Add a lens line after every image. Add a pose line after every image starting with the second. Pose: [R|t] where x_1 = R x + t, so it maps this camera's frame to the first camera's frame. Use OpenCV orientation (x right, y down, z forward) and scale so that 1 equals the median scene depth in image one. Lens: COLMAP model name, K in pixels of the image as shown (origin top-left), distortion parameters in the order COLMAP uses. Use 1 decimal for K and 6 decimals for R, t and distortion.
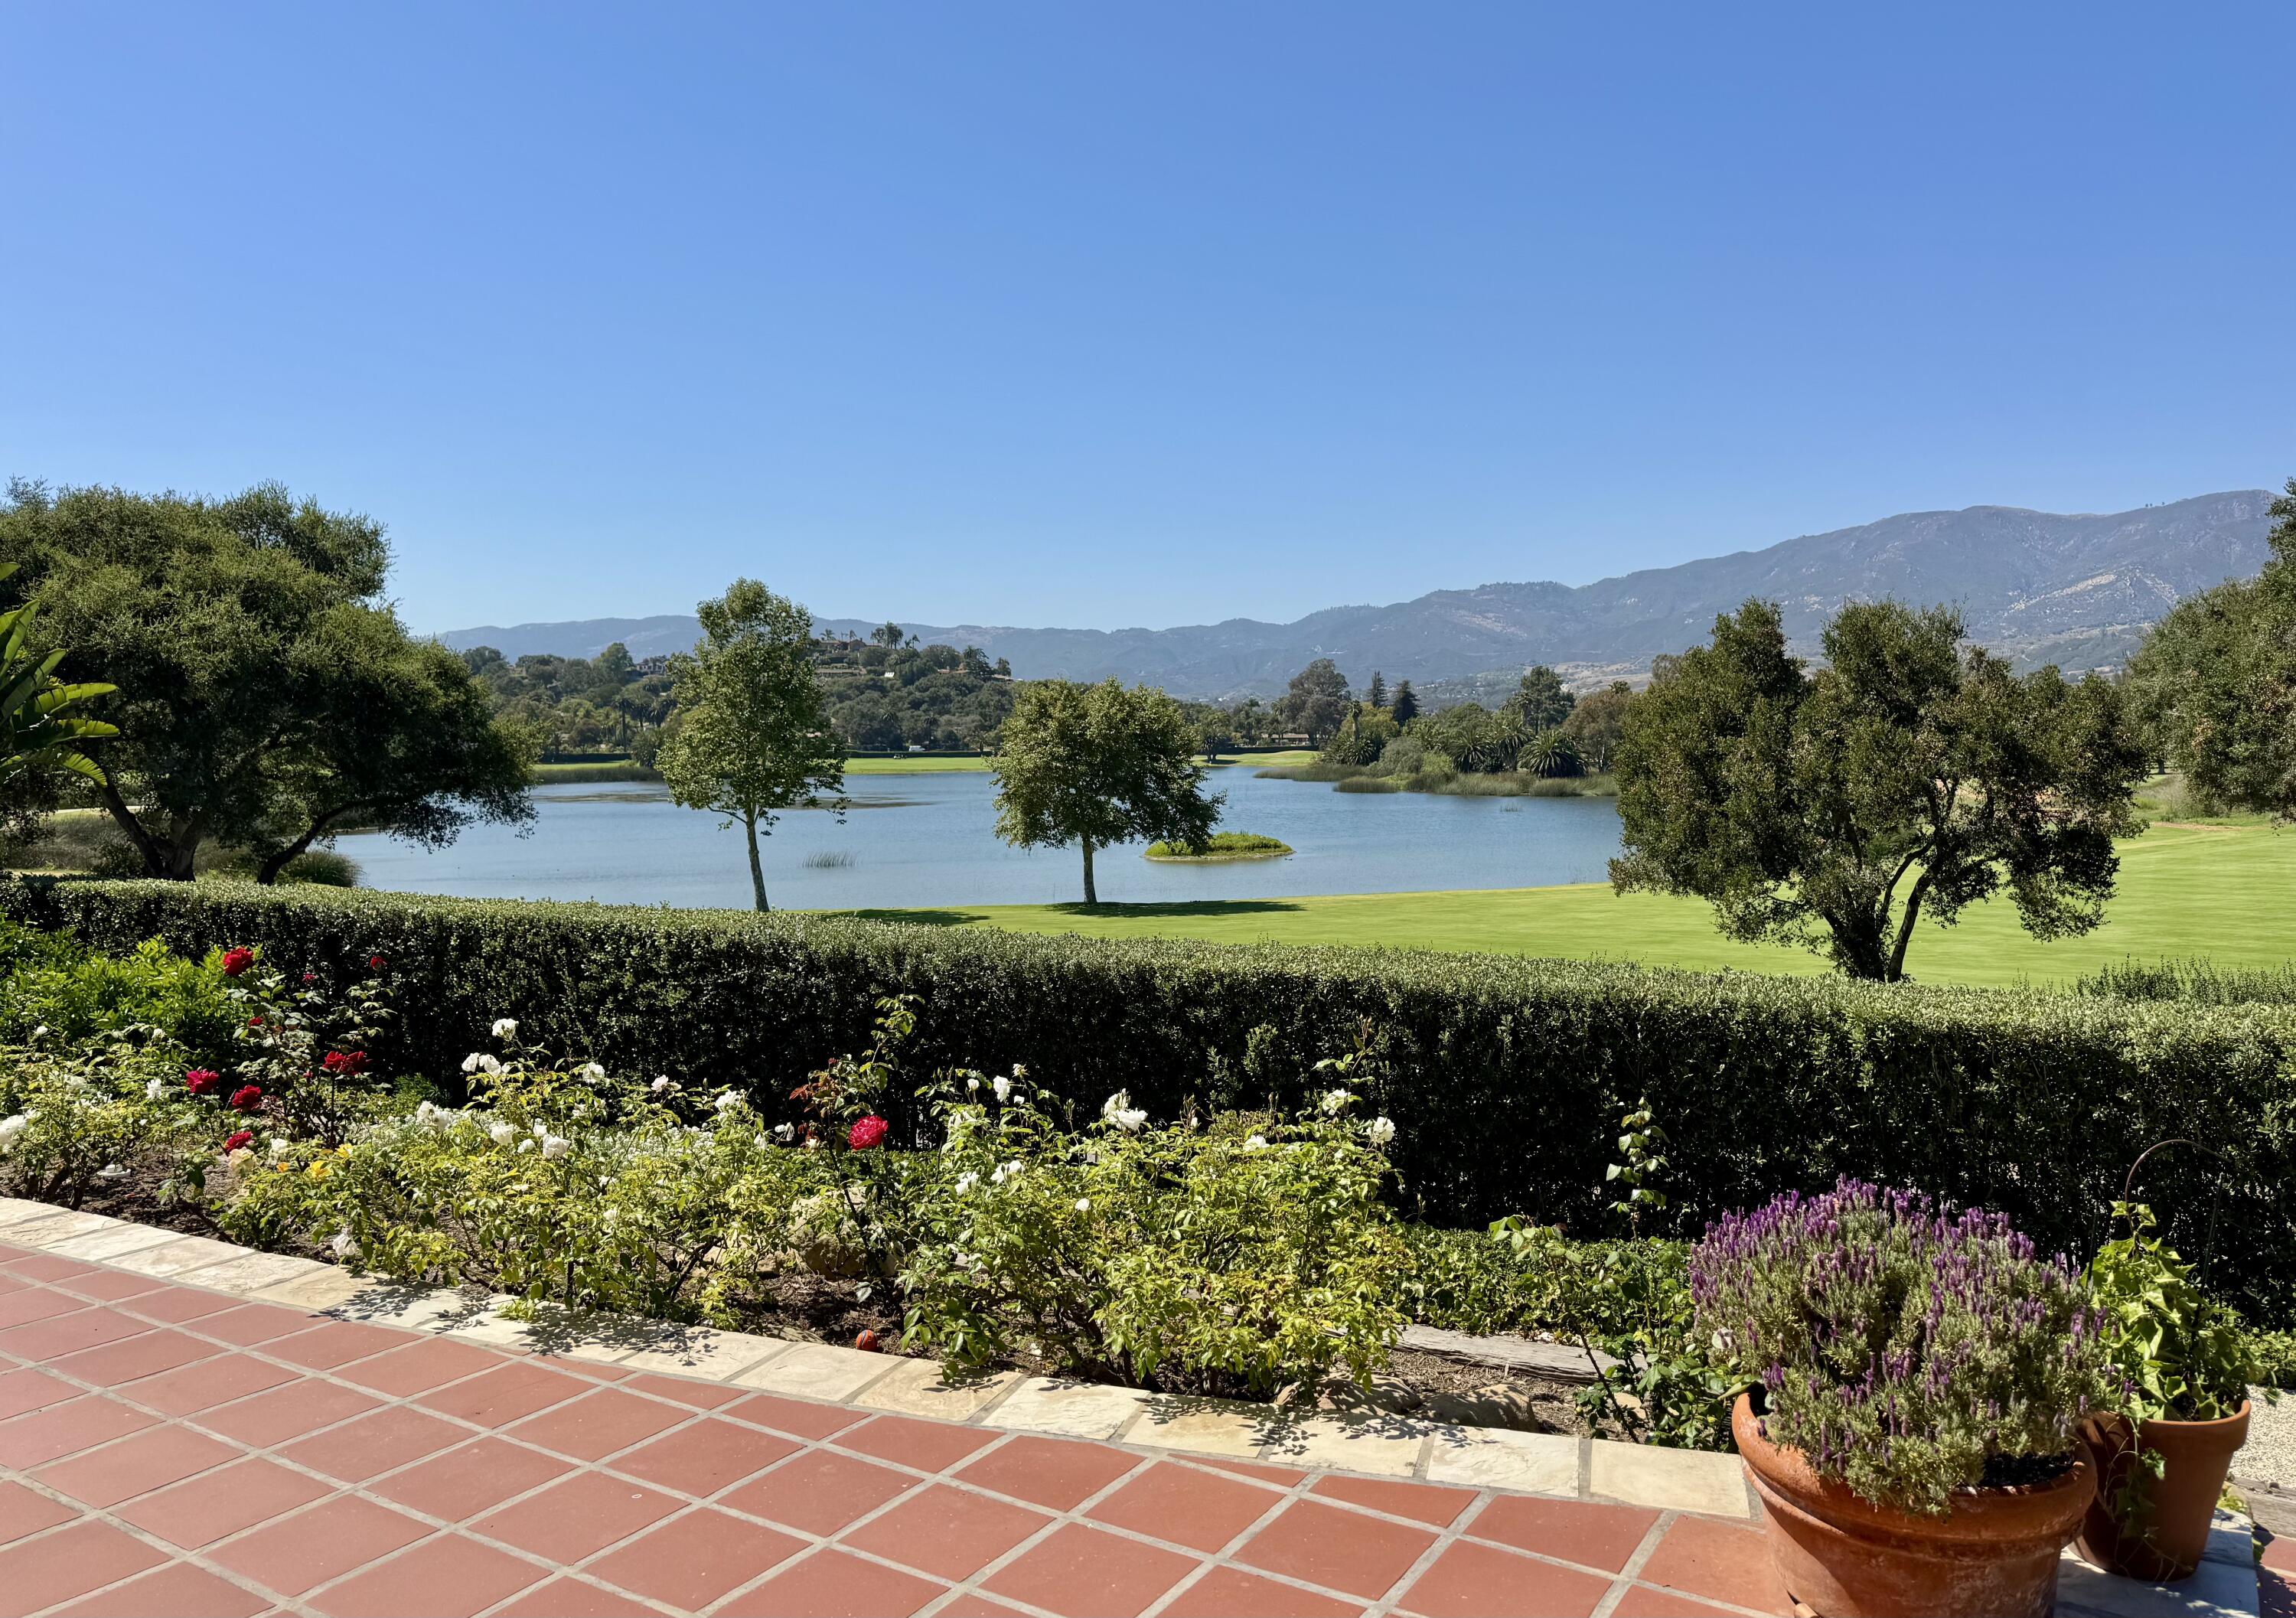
lens RADIAL K [[1644.2, 0, 1148.0], [0, 1644.2, 809.0], [0, 0, 1]] dist [0.004525, 0.001307]
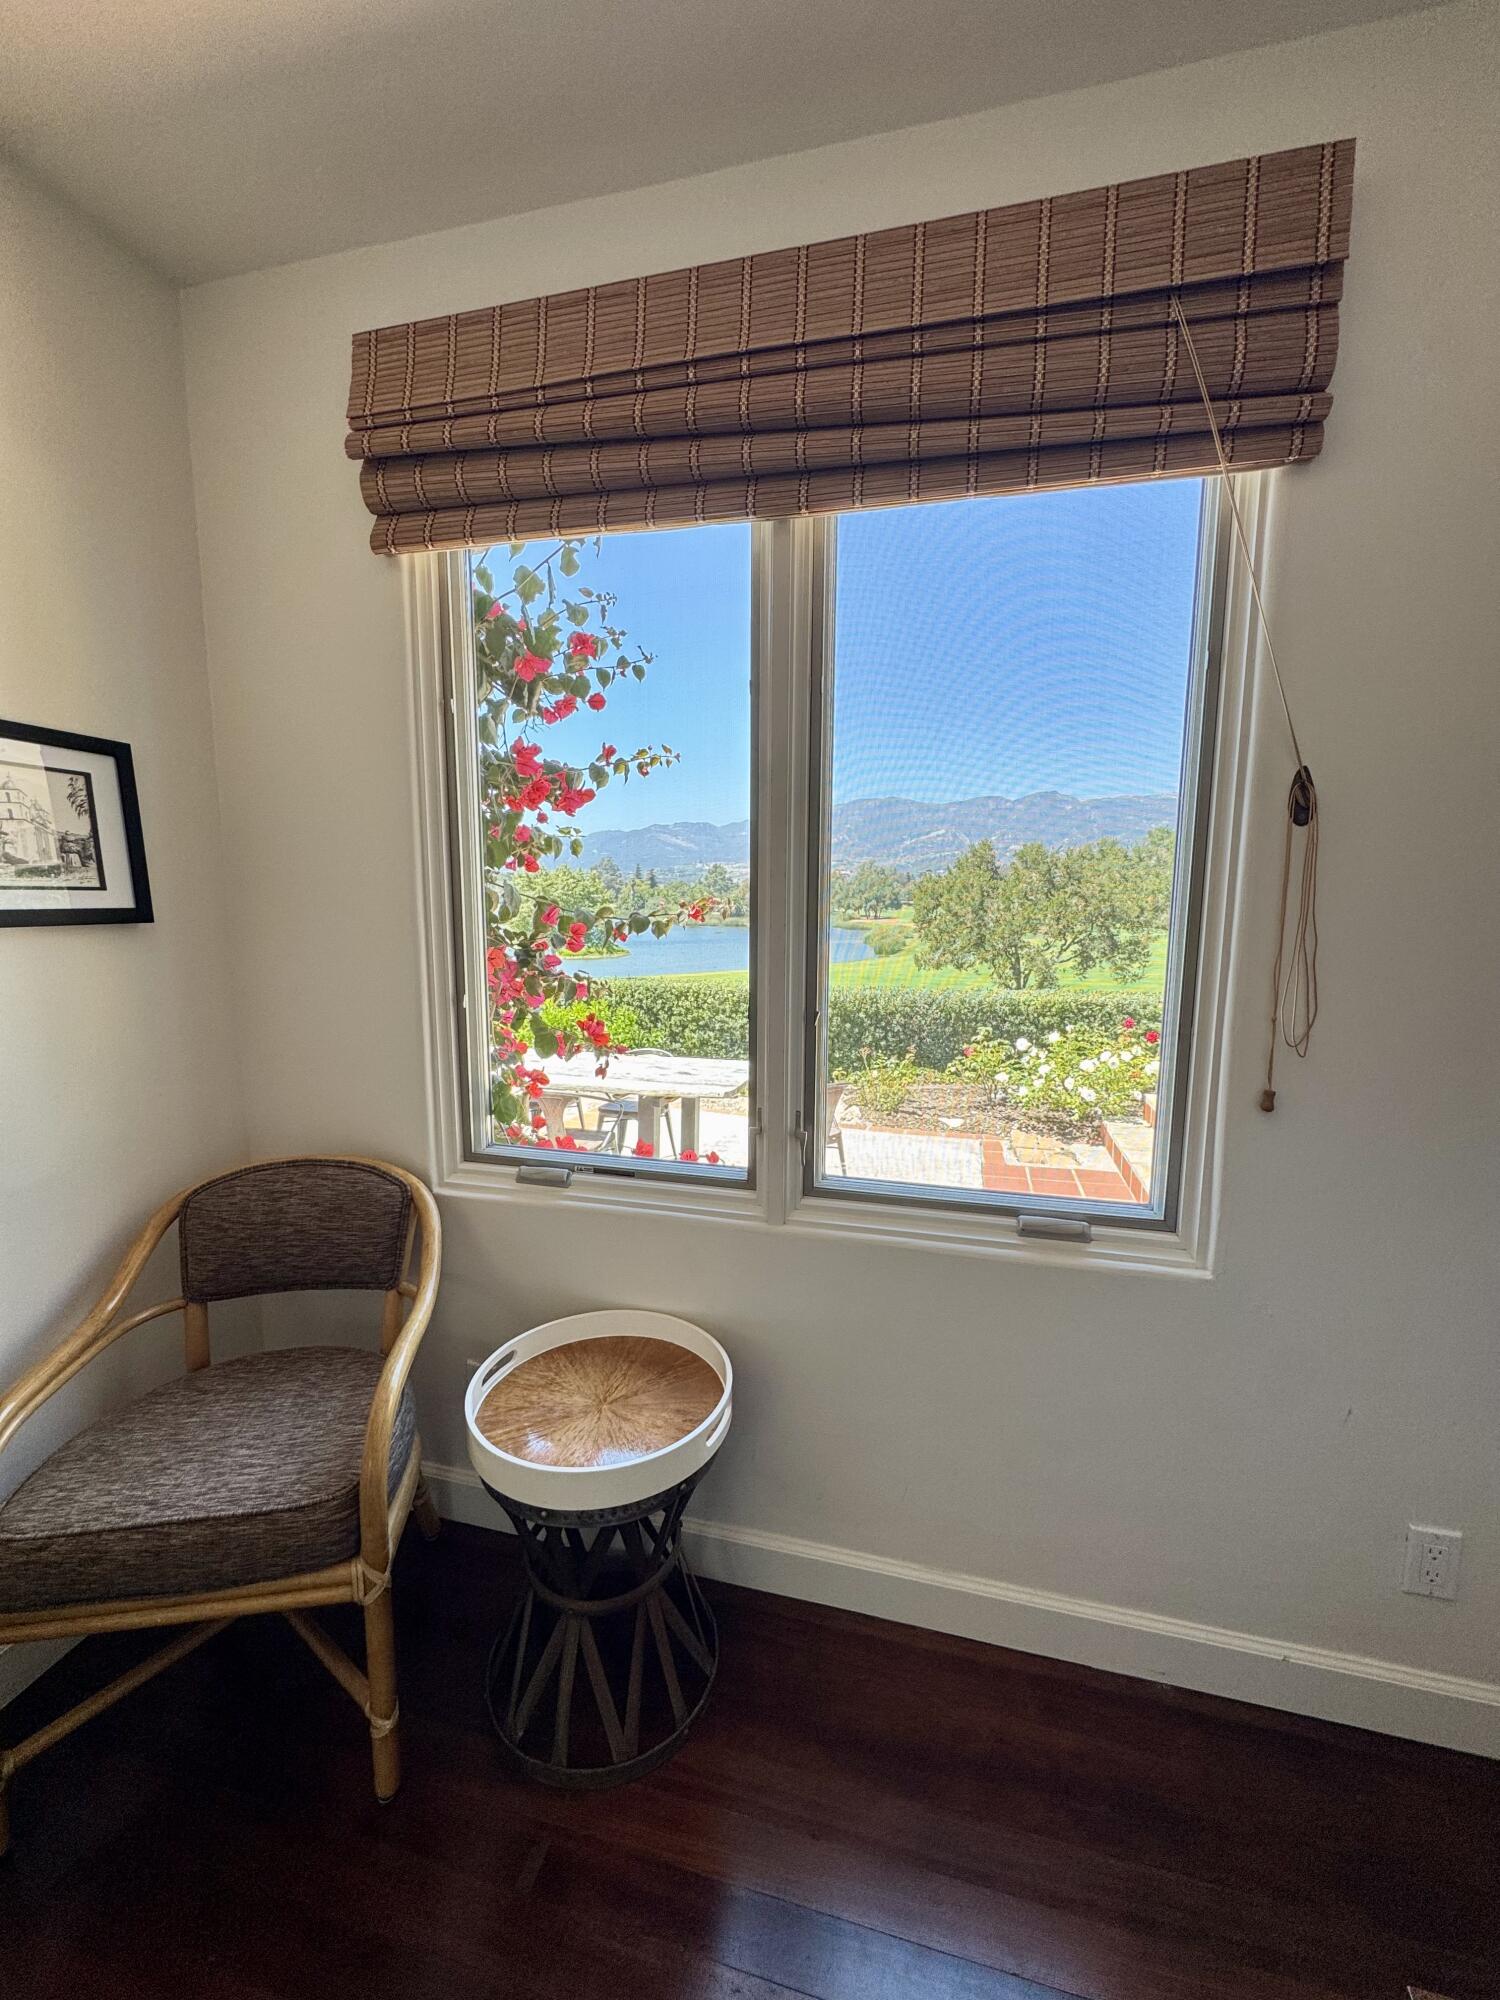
lens RADIAL K [[808.1, 0, 750.0], [0, 808.1, 1000.0], [0, 0, 1]] dist [-0.000947, 0.000126]
pose [[0.948889, -0.025048, 0.314615, -0.356237], [-0.001218, 0.996548, 0.083015, 0.003675], [-0.315608, -0.079155, 0.945582, 0.041912]]
